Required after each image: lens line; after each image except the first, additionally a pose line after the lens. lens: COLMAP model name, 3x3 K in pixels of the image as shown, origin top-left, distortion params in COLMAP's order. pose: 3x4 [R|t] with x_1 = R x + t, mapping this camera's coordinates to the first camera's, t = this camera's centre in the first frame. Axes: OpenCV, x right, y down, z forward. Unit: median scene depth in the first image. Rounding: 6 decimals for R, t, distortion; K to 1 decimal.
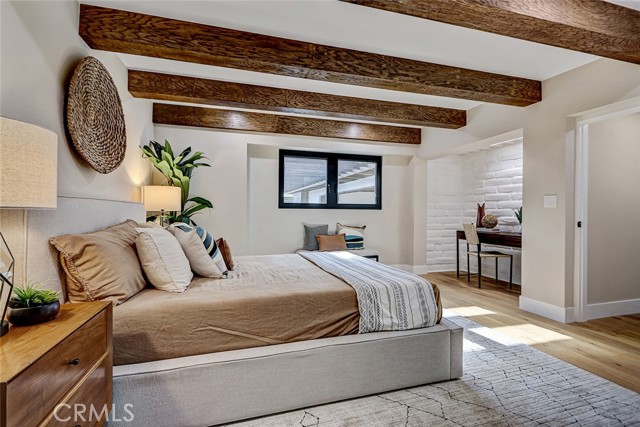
lens RADIAL K [[301.1, 0, 320.0], [0, 301.1, 213.5], [0, 0, 1]] dist [-0.000092, -0.000075]
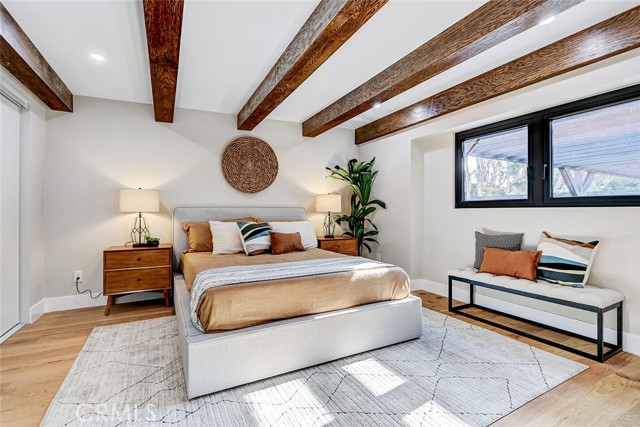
lens RADIAL K [[291.6, 0, 311.2], [0, 291.6, 211.8], [0, 0, 1]] dist [-0.000041, -0.000201]
pose [[0.171591, -0.003957, -0.985160, 0.538982], [0.000716, 0.999992, -0.003892, -0.004608], [0.985168, -0.000037, 0.171592, 0.480722]]
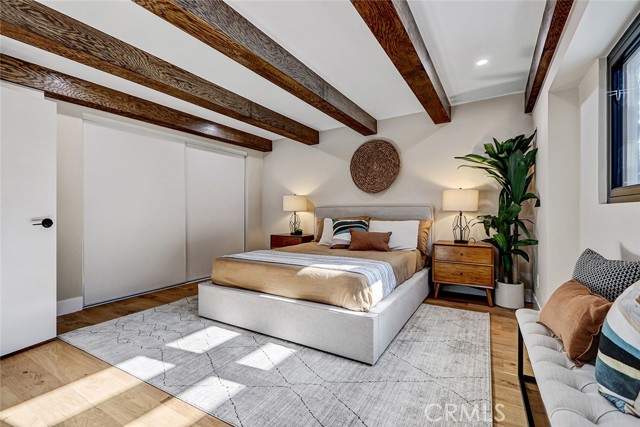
lens RADIAL K [[290.4, 0, 316.1], [0, 290.4, 210.2], [0, 0, 1]] dist [0.017505, 0.000027]
pose [[-0.742234, -0.000247, -0.670140, 0.410722], [0.000050, 1.000000, -0.000425, -0.008890], [0.670140, -0.000349, -0.742234, 1.003090]]
